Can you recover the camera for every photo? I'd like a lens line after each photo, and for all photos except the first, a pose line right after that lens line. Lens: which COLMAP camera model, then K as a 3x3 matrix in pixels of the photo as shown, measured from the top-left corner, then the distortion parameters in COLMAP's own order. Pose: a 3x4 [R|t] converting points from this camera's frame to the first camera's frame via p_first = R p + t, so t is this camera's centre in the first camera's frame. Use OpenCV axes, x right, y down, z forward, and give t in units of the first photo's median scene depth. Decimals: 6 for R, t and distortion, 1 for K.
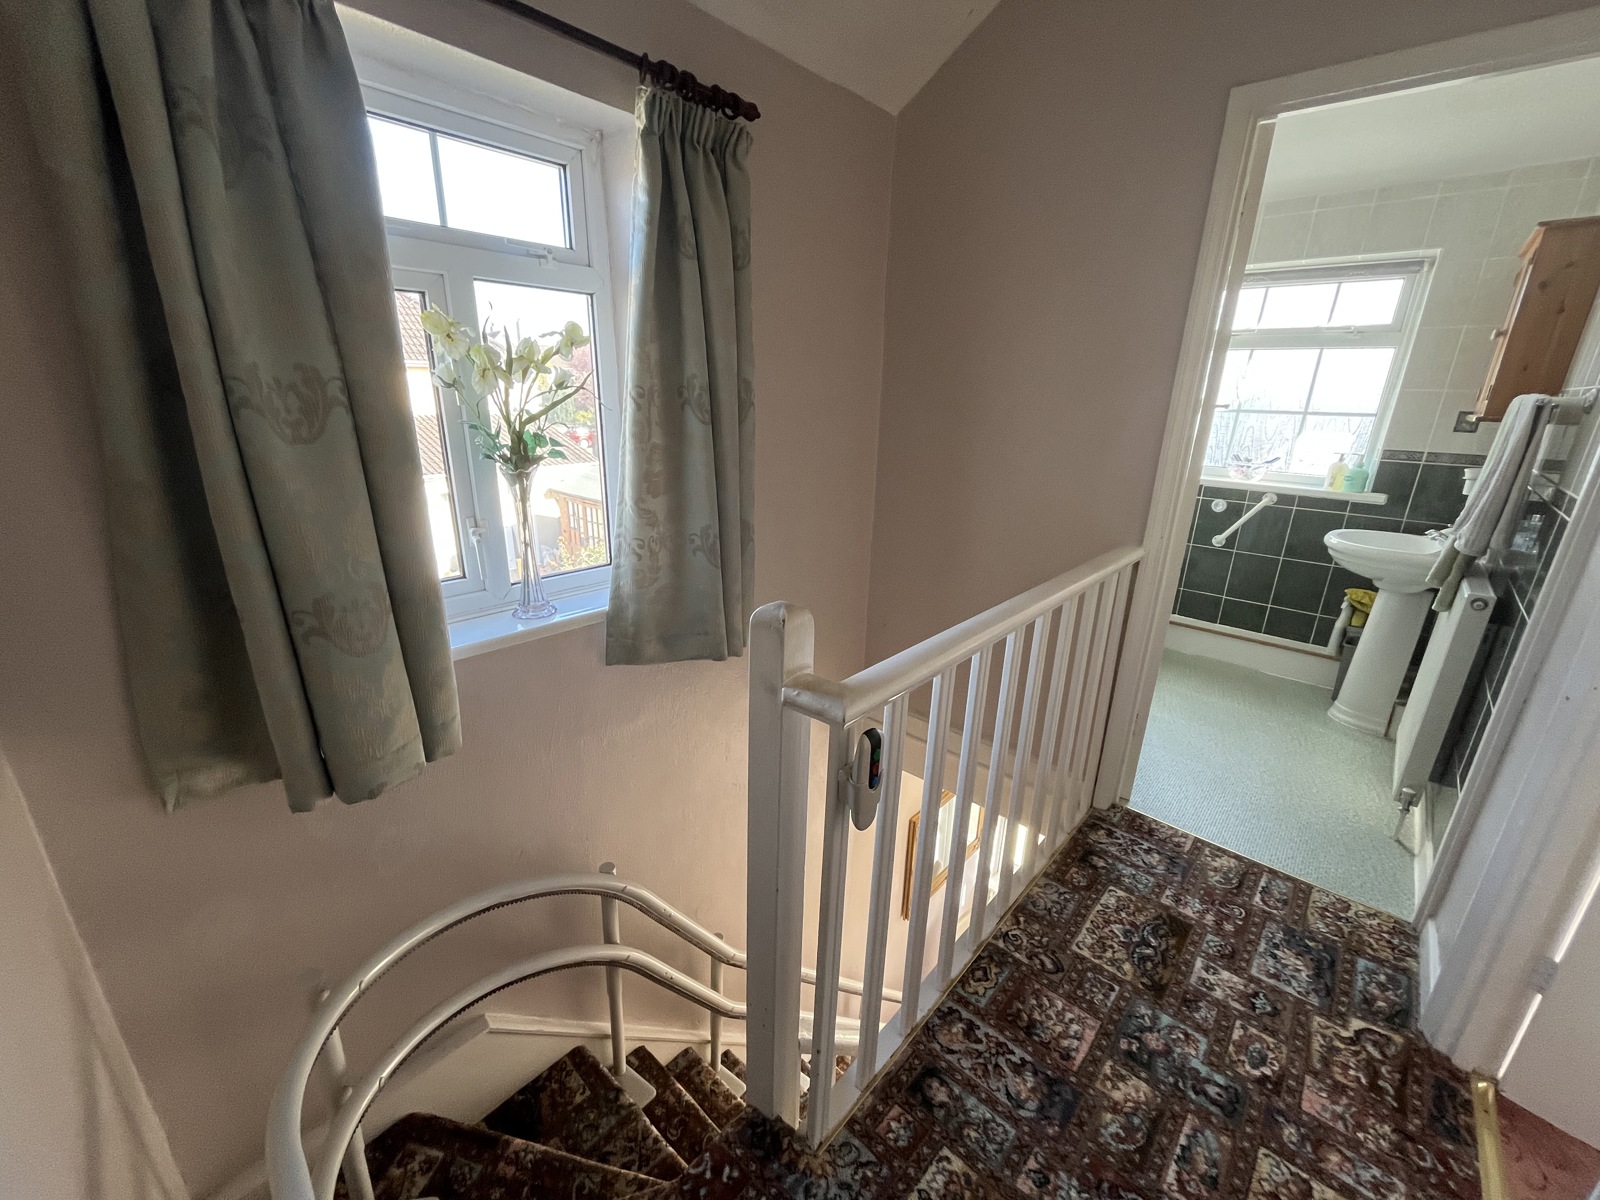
lens RADIAL K [[645.4, 0, 797.5], [0, 645.4, 602.0], [0, 0, 1]] dist [0.001561, 0.000165]
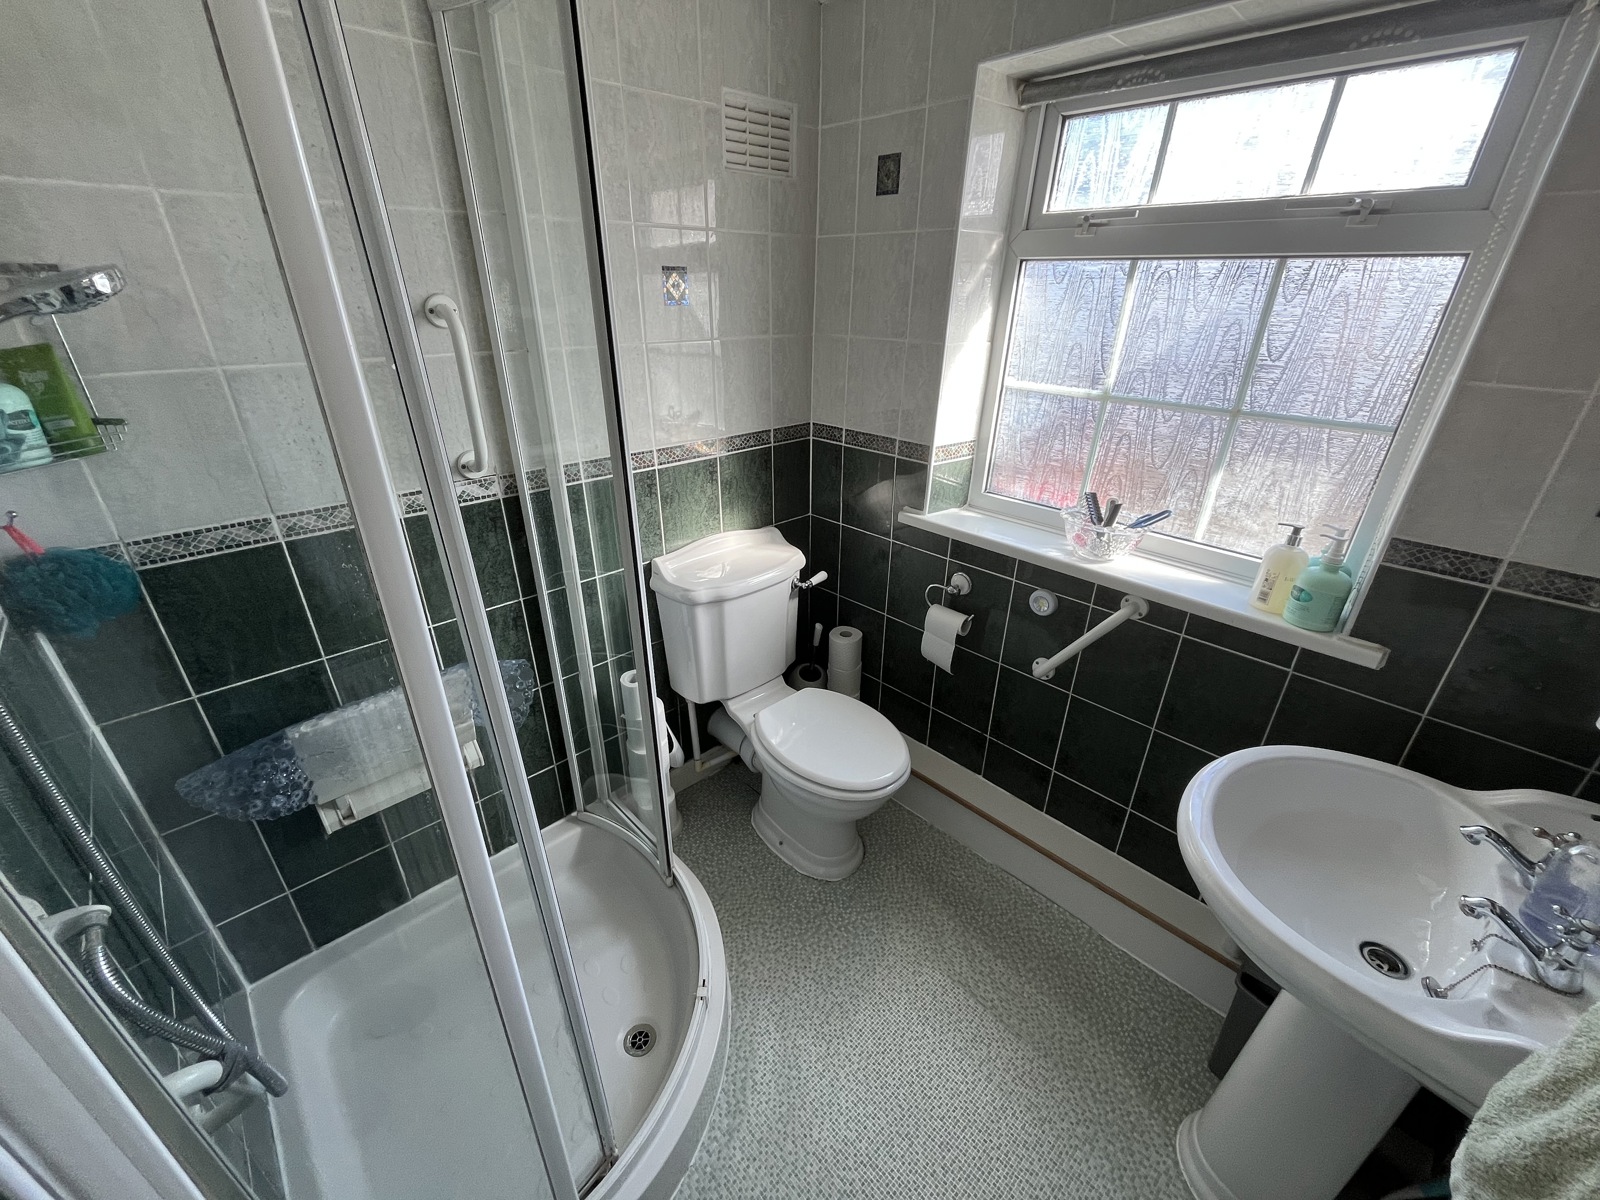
lens RADIAL K [[645.4, 0, 799.1], [0, 645.4, 599.6], [0, 0, 1]] dist [0.001561, 0.000165]
pose [[0.998672, 0.006868, -0.051052, 0.522323], [0.000801, 0.988882, 0.148701, -0.235540], [0.051506, -0.148544, 0.987564, 0.542836]]
